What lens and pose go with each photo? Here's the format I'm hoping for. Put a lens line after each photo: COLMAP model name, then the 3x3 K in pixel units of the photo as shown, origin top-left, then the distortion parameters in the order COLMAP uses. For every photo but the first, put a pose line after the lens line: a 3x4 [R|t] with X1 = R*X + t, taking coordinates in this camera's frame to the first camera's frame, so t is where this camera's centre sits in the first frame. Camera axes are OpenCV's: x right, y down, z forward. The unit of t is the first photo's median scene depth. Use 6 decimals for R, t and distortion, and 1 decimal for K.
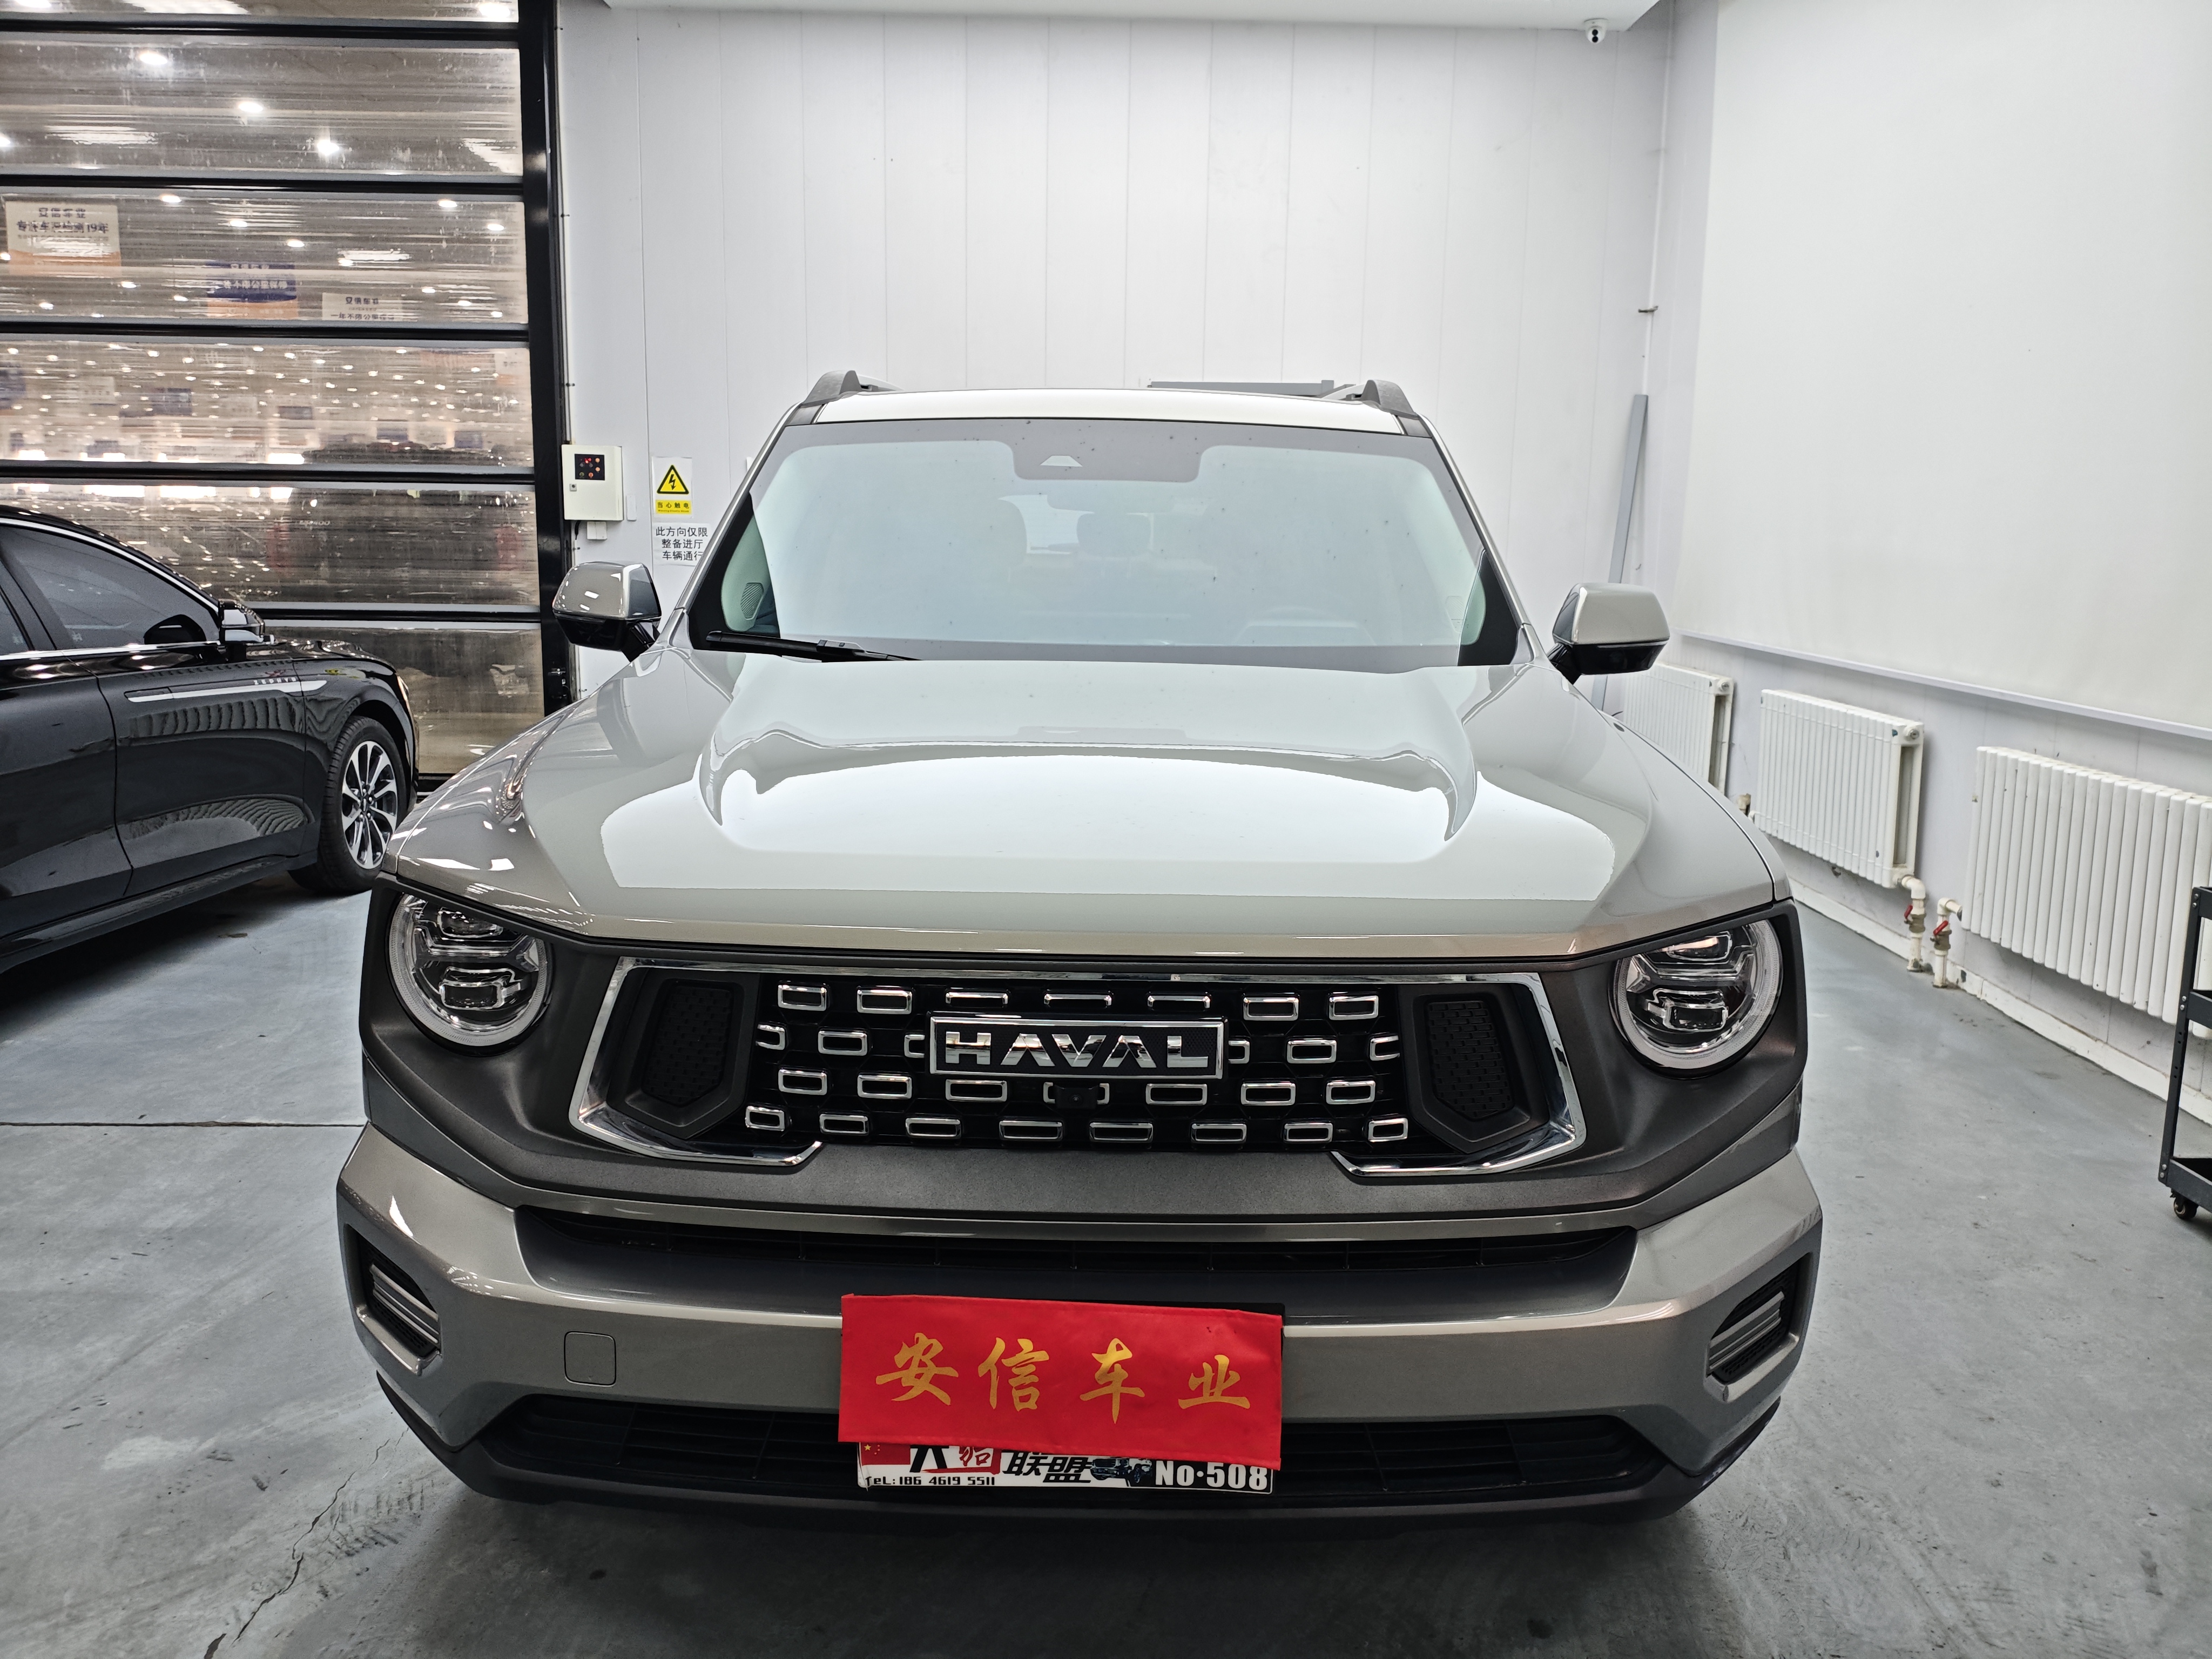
lens RADIAL K [[1705.3, 0, 1106.0], [0, 1705.3, 829.5], [0, 0, 1]] dist [0.080081, -0.139102]
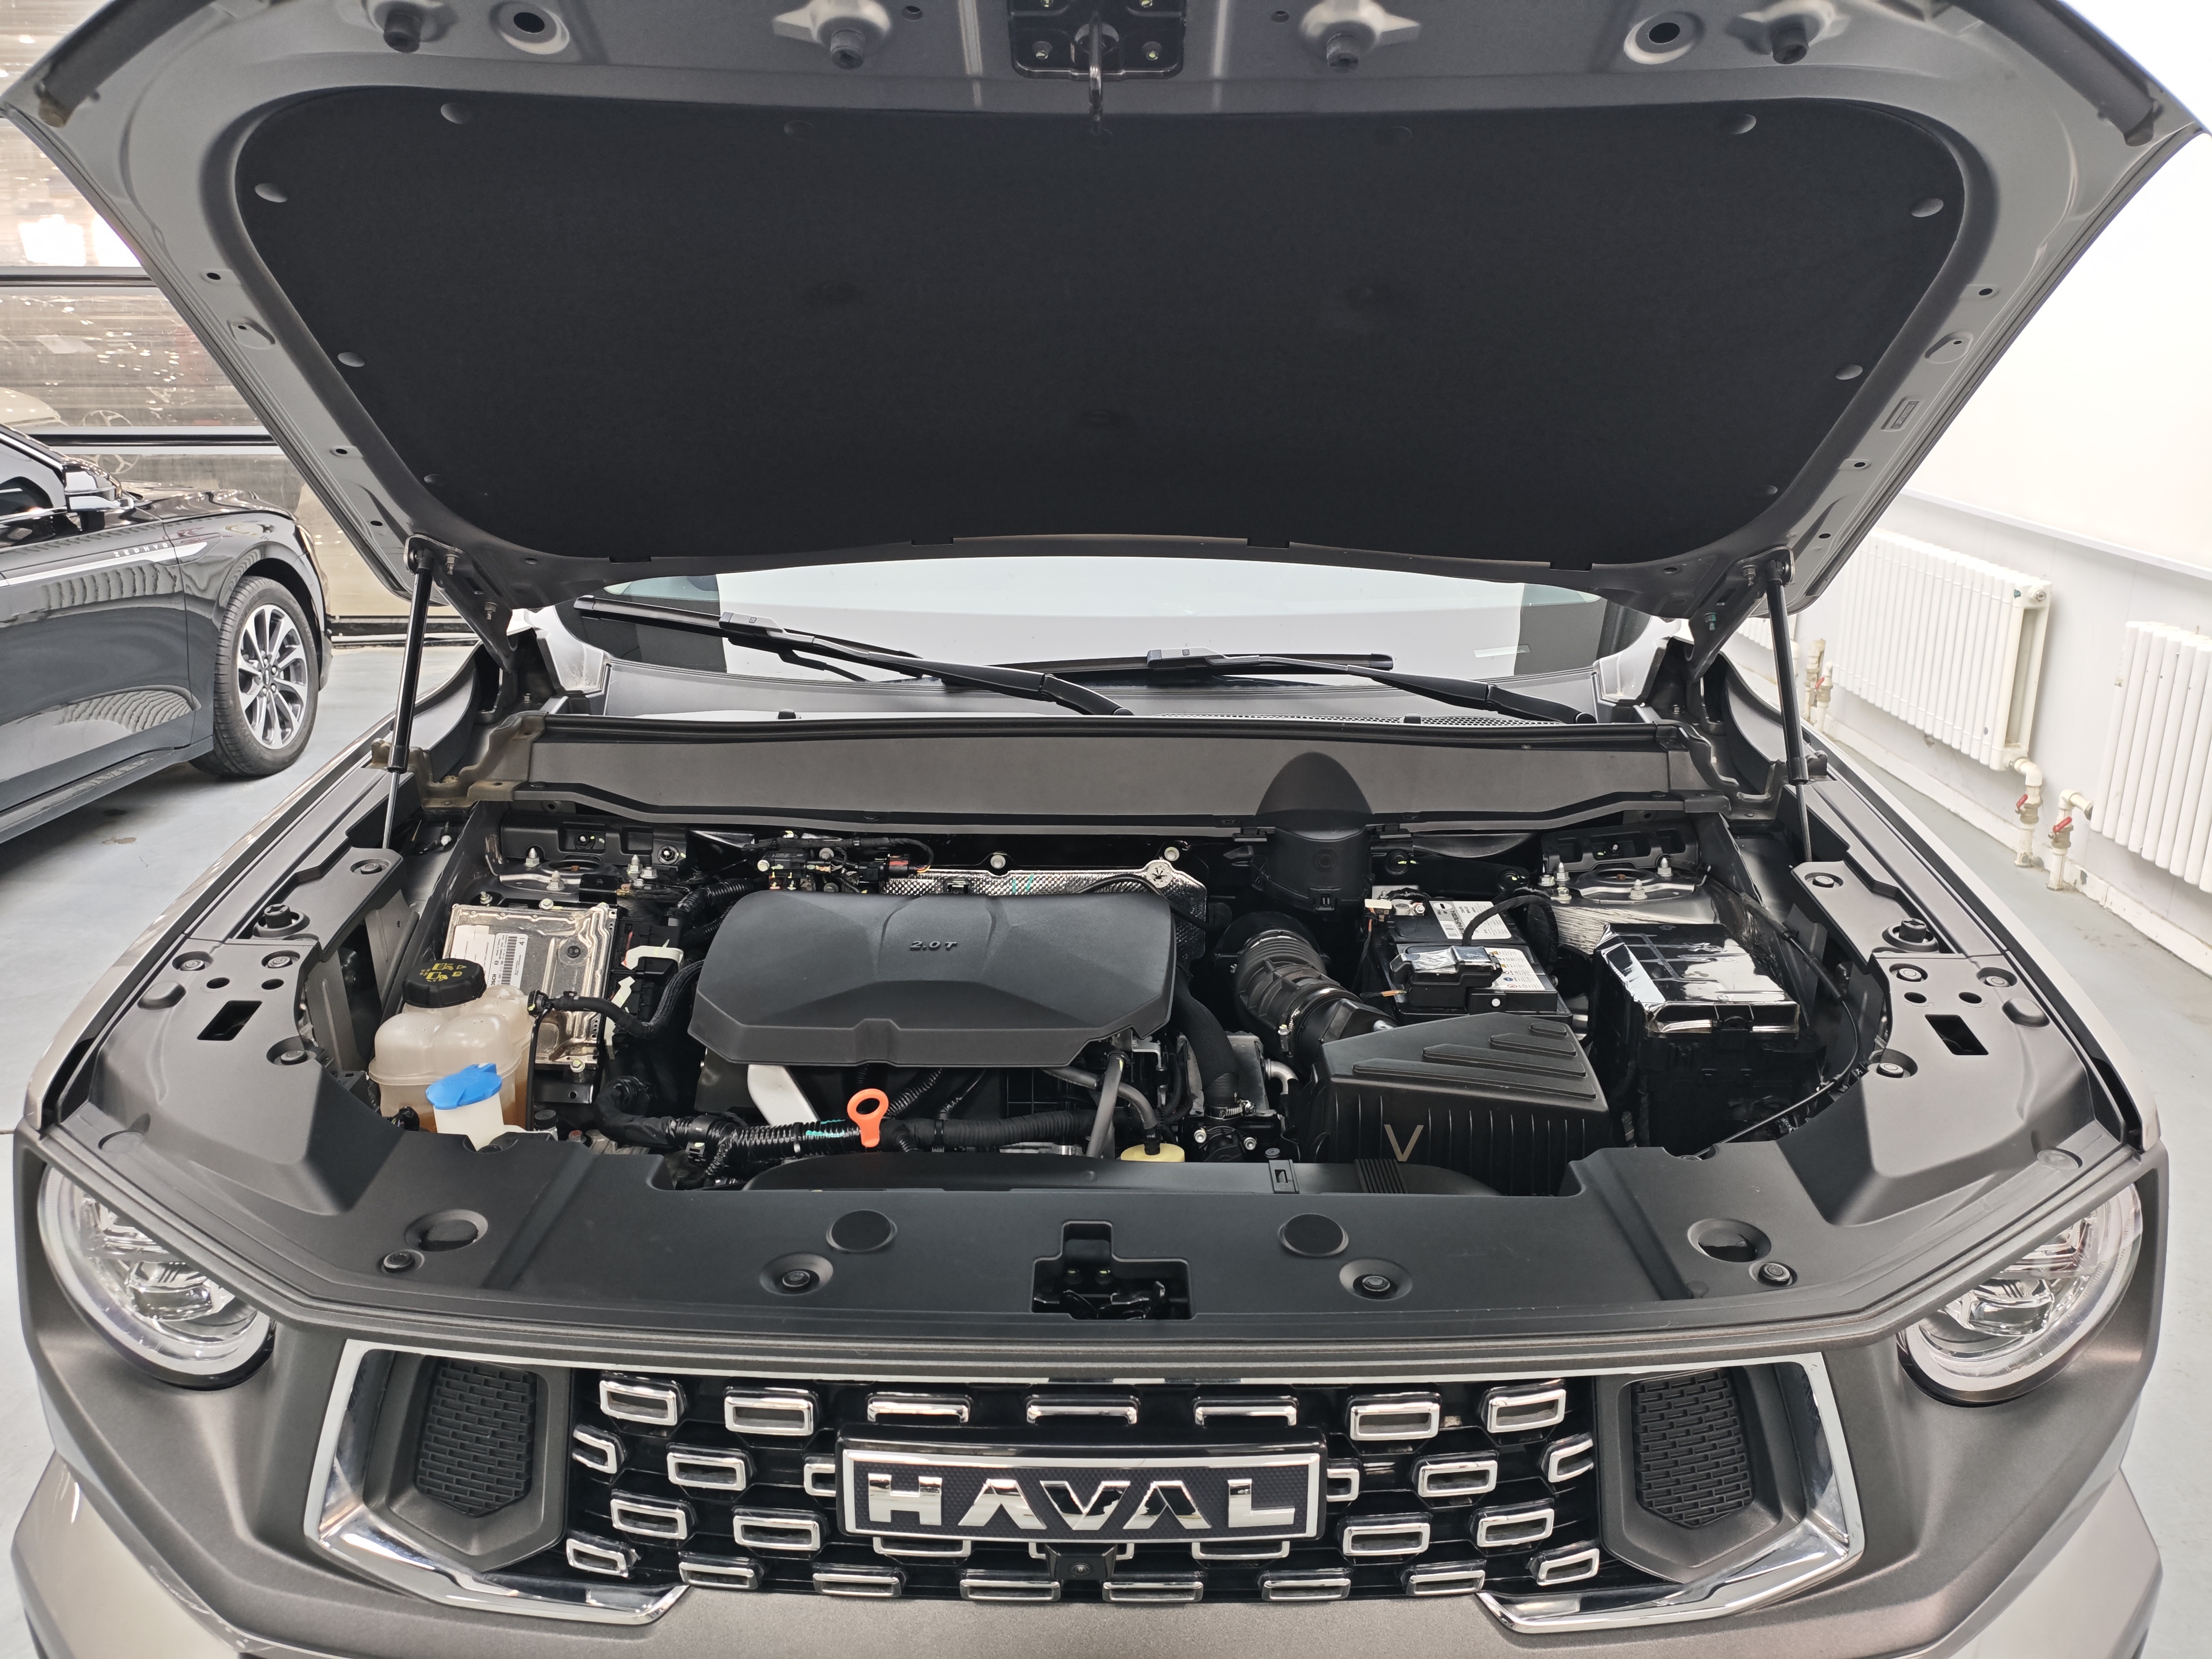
lens RADIAL K [[1715.2, 0, 1100.7], [0, 1715.2, 826.2], [0, 0, 1]] dist [0.005036, -0.015677]
pose [[0.999918, -0.012836, 0.000042, -0.006820], [0.012711, 0.990617, 0.136076, -0.189252], [-0.001788, -0.136064, 0.990698, 0.403364]]
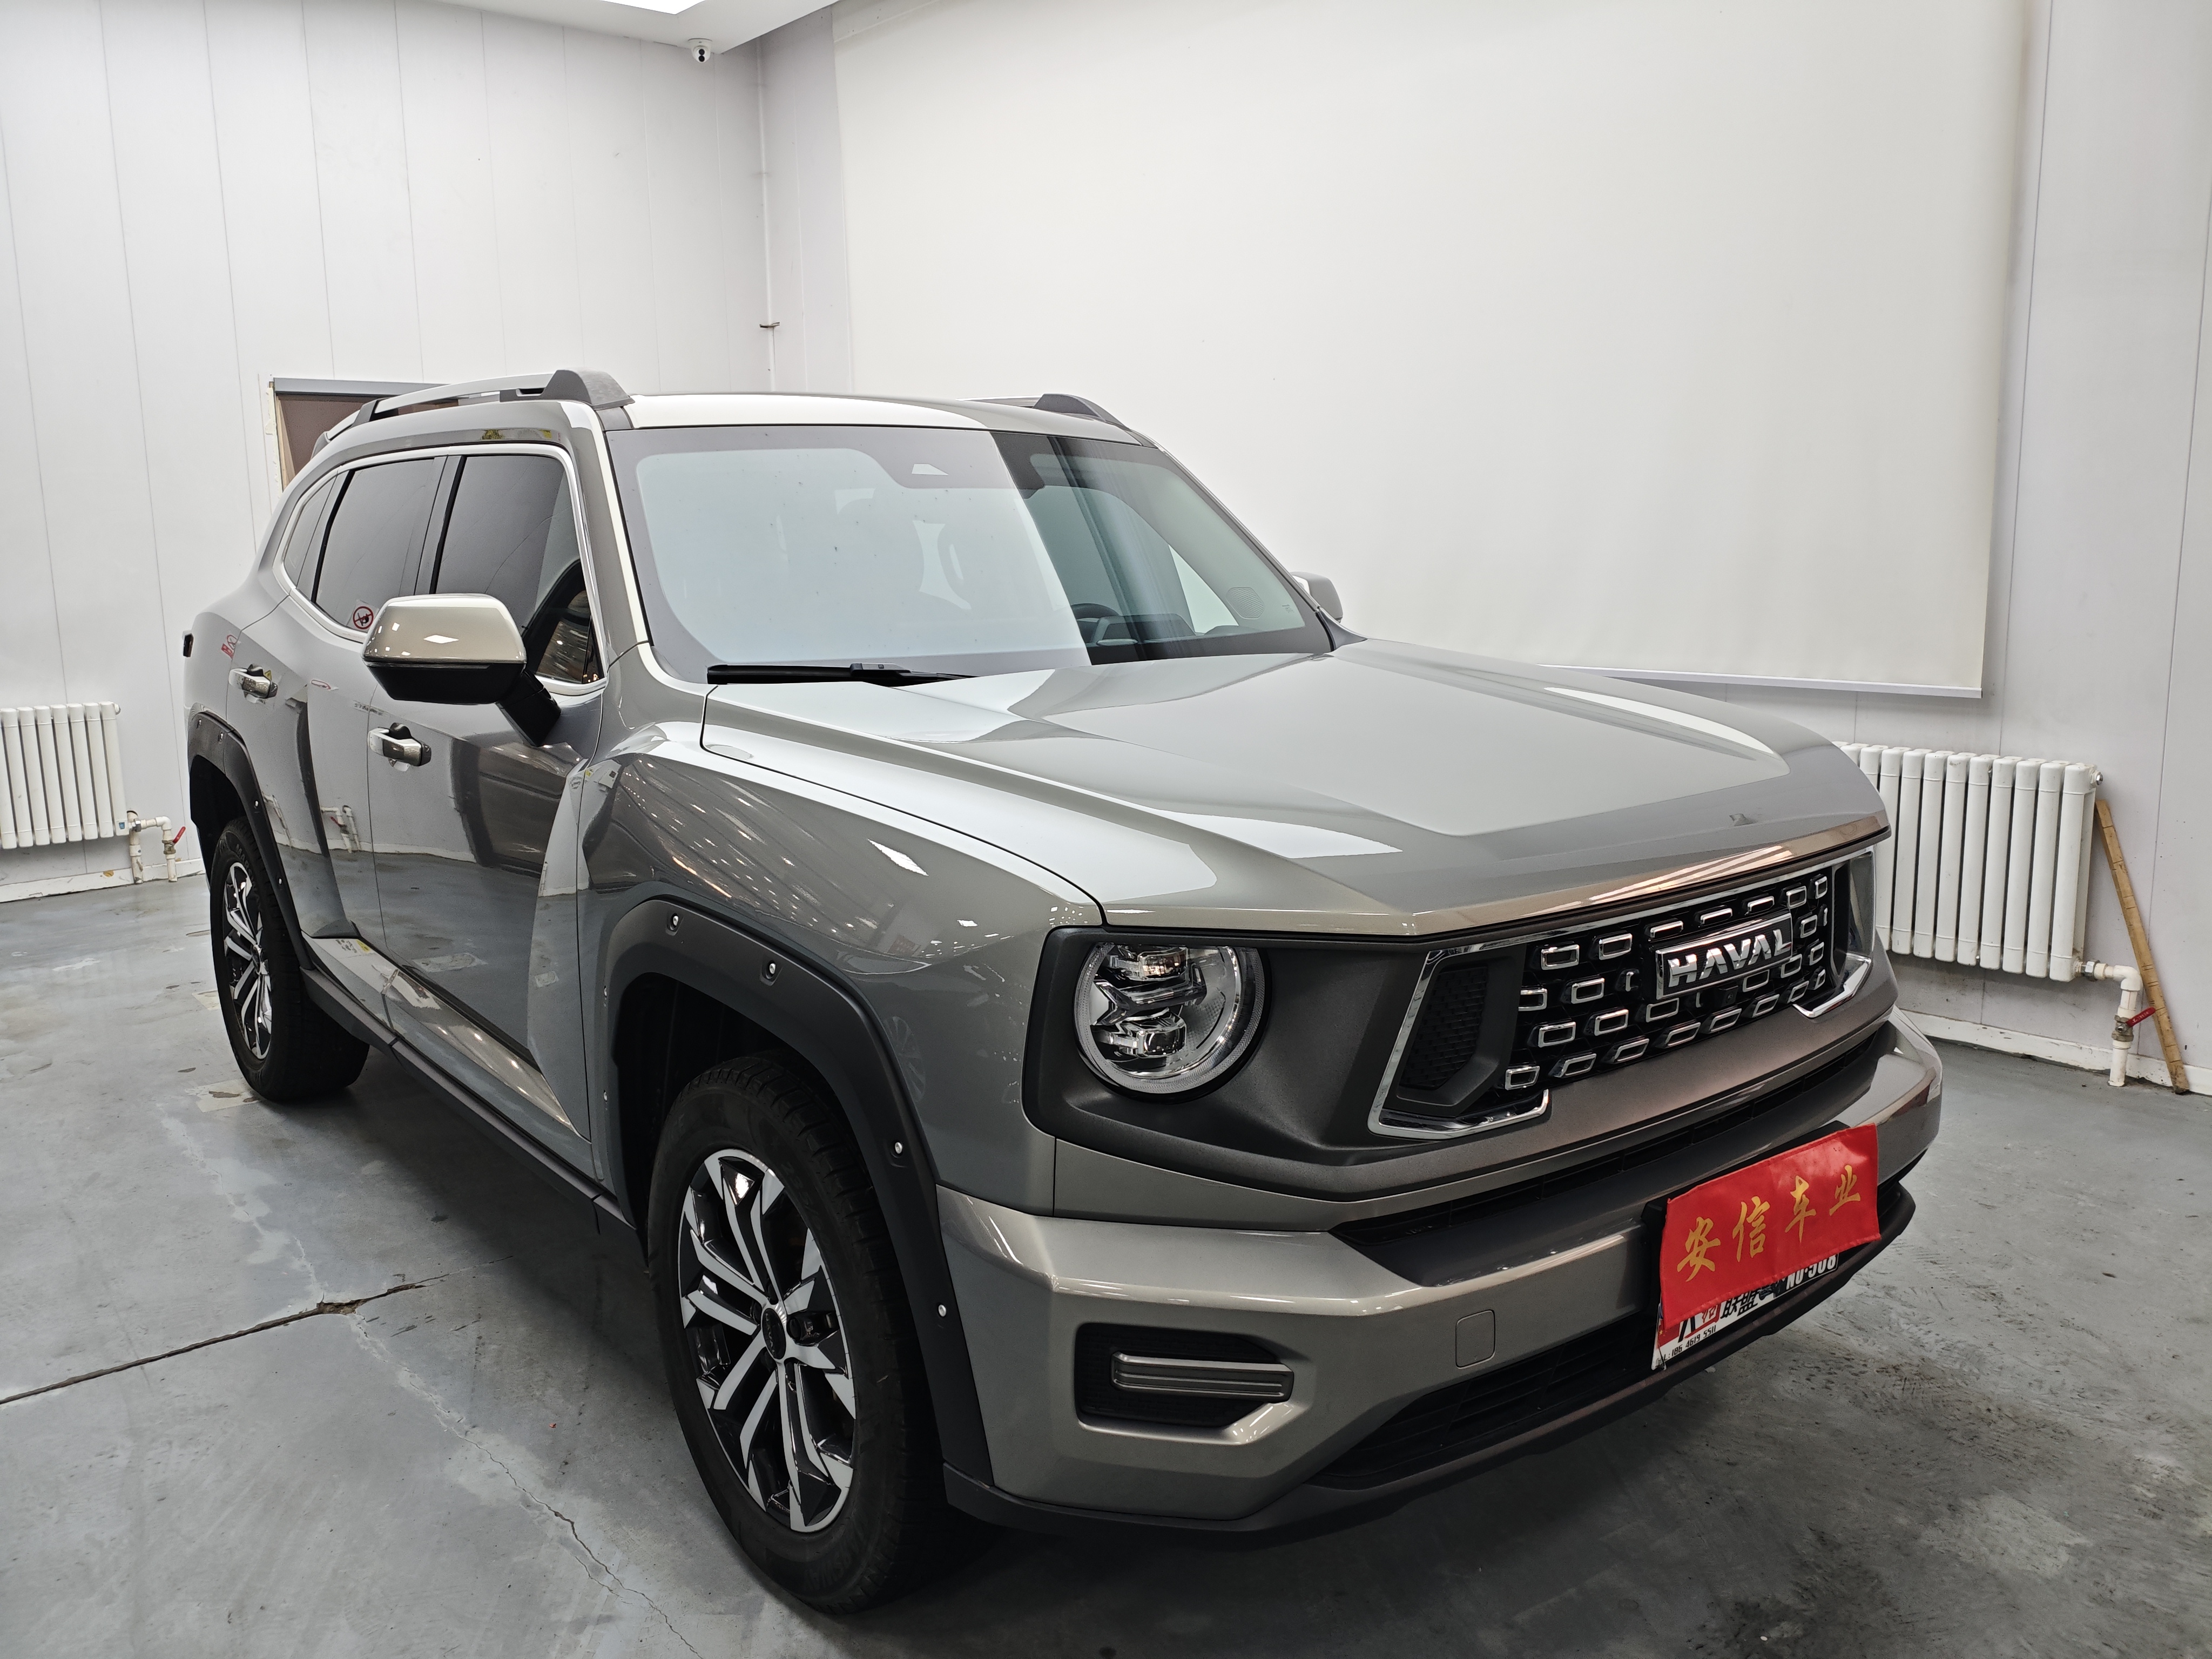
lens RADIAL K [[1705.3, 0, 1106.0], [0, 1705.3, 829.5], [0, 0, 1]] dist [0.080081, -0.139102]
pose [[0.762180, -0.133411, 0.633469, -1.072419], [0.135360, 0.989747, 0.045582, -0.071754], [-0.633055, 0.051005, 0.772425, 0.323504]]
